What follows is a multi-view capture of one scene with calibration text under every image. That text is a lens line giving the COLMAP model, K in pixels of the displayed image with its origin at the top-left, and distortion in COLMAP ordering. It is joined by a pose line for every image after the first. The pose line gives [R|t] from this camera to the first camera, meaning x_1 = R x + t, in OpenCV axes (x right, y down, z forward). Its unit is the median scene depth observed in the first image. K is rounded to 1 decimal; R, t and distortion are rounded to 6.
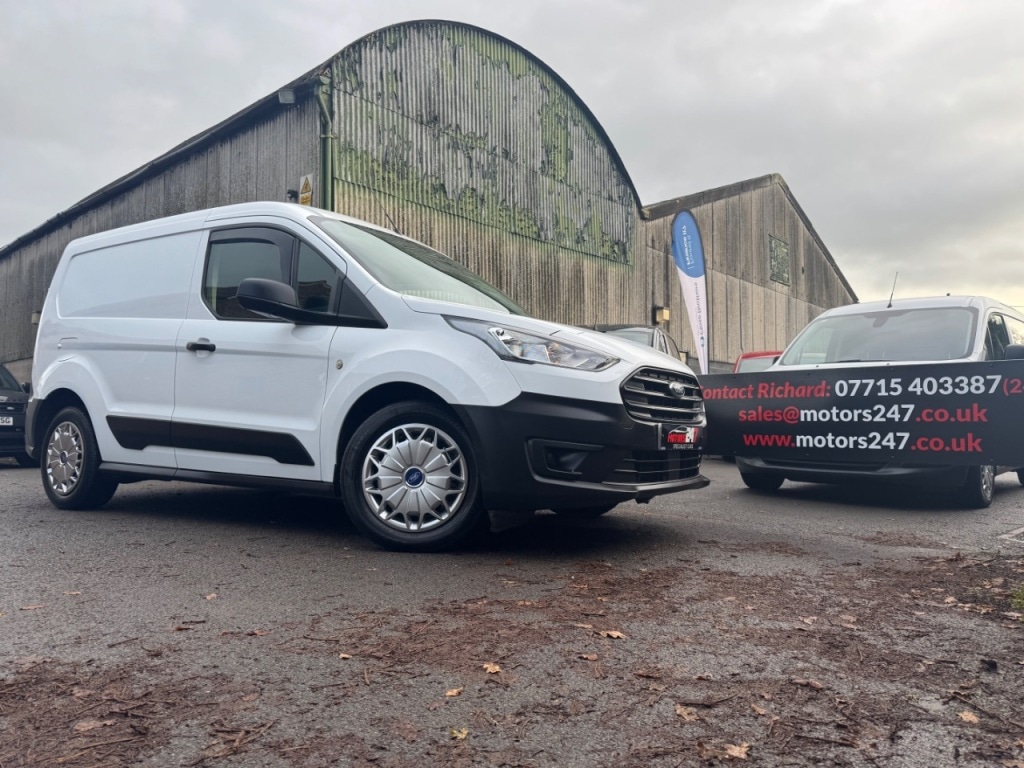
lens RADIAL K [[701.4, 0, 510.1], [0, 701.4, 385.9], [0, 0, 1]] dist [0.068020, -0.096219]
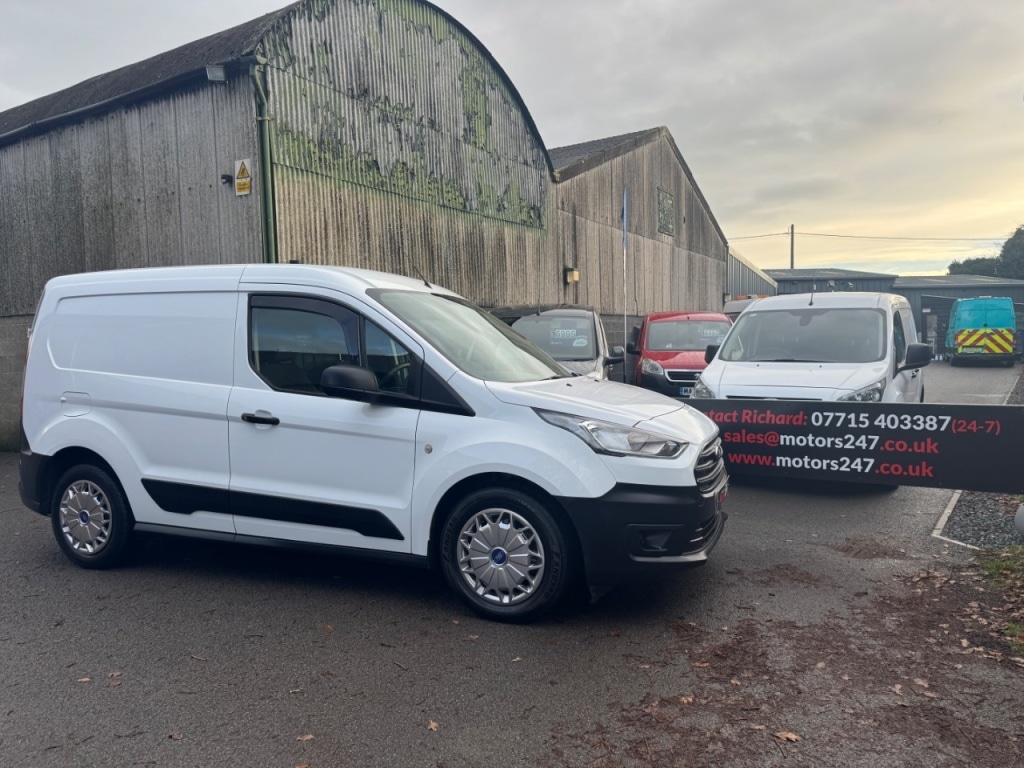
lens RADIAL K [[700.7, 0, 510.2], [0, 700.7, 384.3], [0, 0, 1]] dist [0.035344, -0.036046]
pose [[0.982472, -0.038952, 0.182296, -0.118219], [0.019594, 0.994086, 0.106811, -0.091391], [-0.185378, -0.101367, 0.977425, -0.021256]]
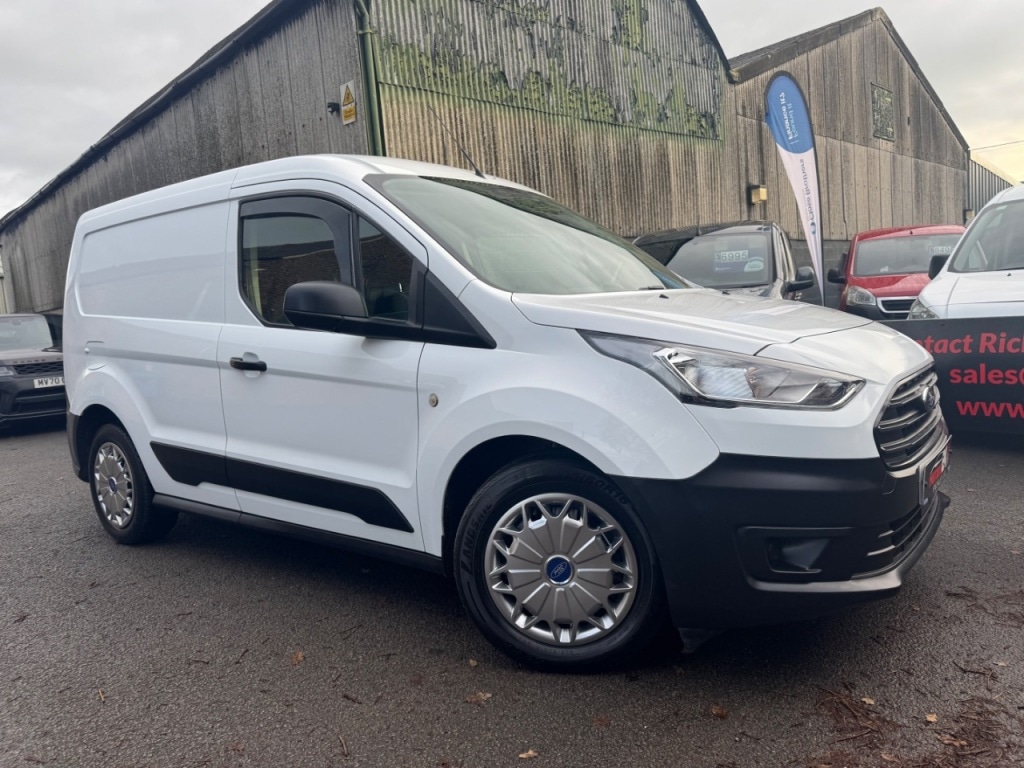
lens RADIAL K [[713.7, 0, 514.1], [0, 713.7, 374.0], [0, 0, 1]] dist [0.033952, -0.057955]
pose [[0.993240, -0.073554, -0.089805, -0.035983], [0.085935, 0.986006, 0.142855, -0.058079], [0.078040, -0.149607, 0.985661, 0.113971]]
